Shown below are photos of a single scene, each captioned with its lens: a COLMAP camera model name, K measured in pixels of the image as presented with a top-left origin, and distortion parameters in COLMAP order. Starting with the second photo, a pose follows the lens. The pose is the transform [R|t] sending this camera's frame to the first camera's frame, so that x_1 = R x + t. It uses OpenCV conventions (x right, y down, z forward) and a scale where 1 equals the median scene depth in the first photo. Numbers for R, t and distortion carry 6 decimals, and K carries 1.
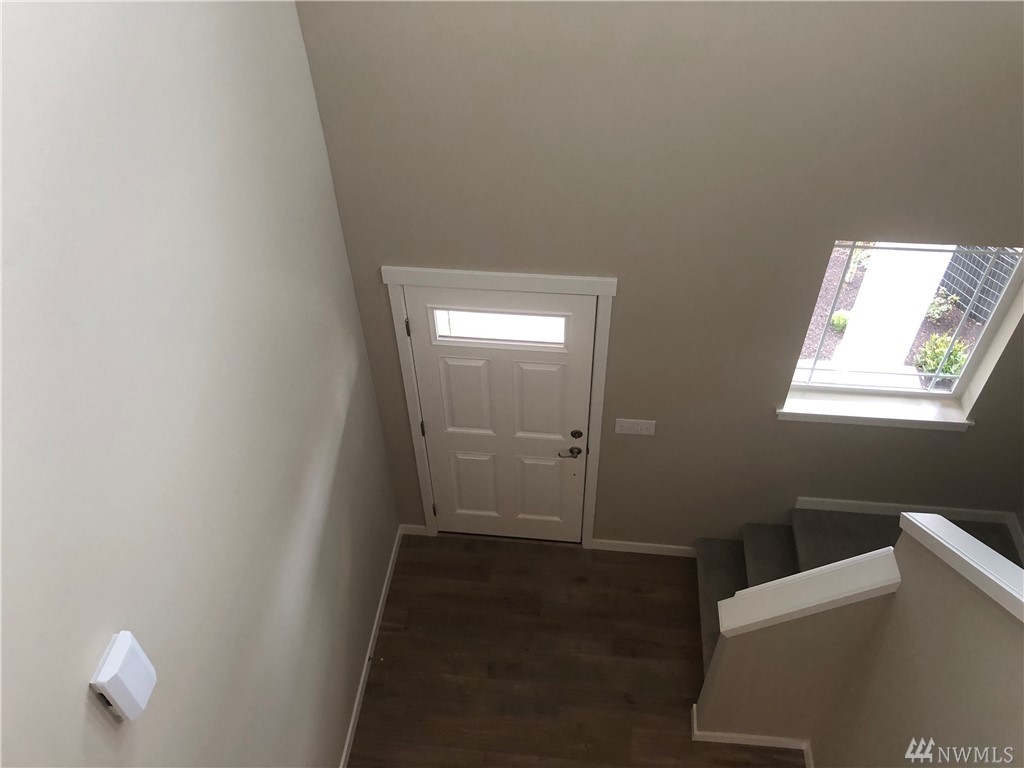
lens RADIAL K [[827.1, 0, 517.1], [0, 827.1, 382.7], [0, 0, 1]] dist [0.047233, -0.055459]
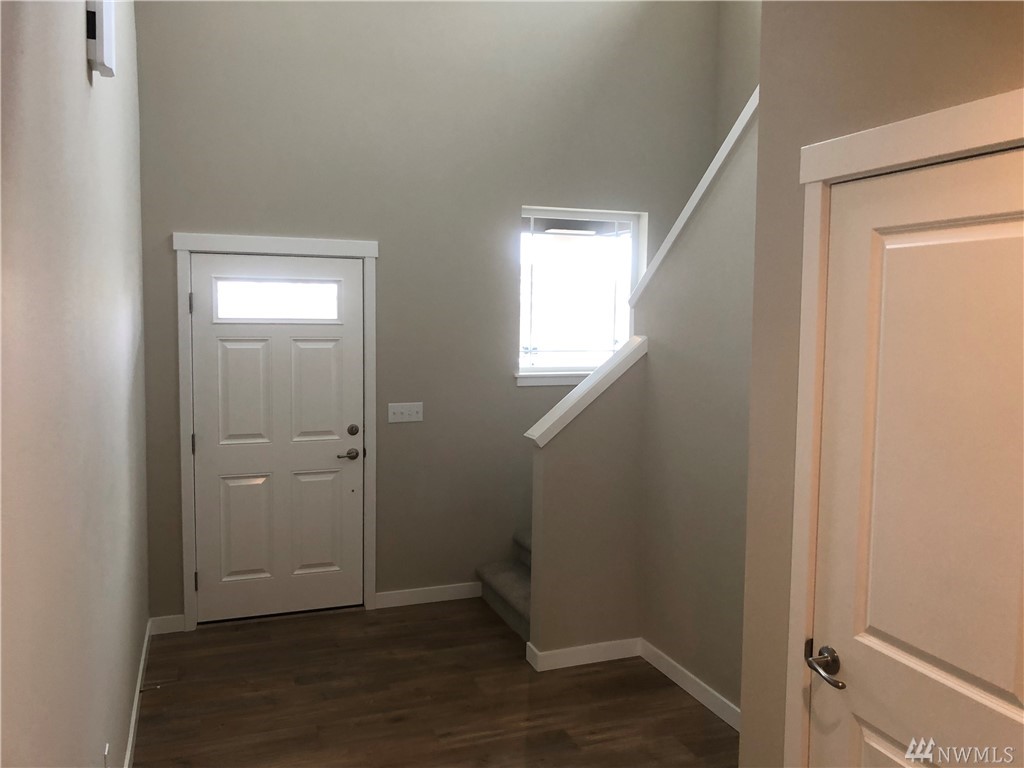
lens RADIAL K [[827.1, 0, 515.5], [0, 827.1, 380.4], [0, 0, 1]] dist [0.047233, -0.055459]
pose [[0.895733, -0.014115, 0.444368, -0.211131], [0.294479, 0.767646, -0.569211, 0.674338], [-0.333083, 0.640718, 0.691763, 0.152039]]
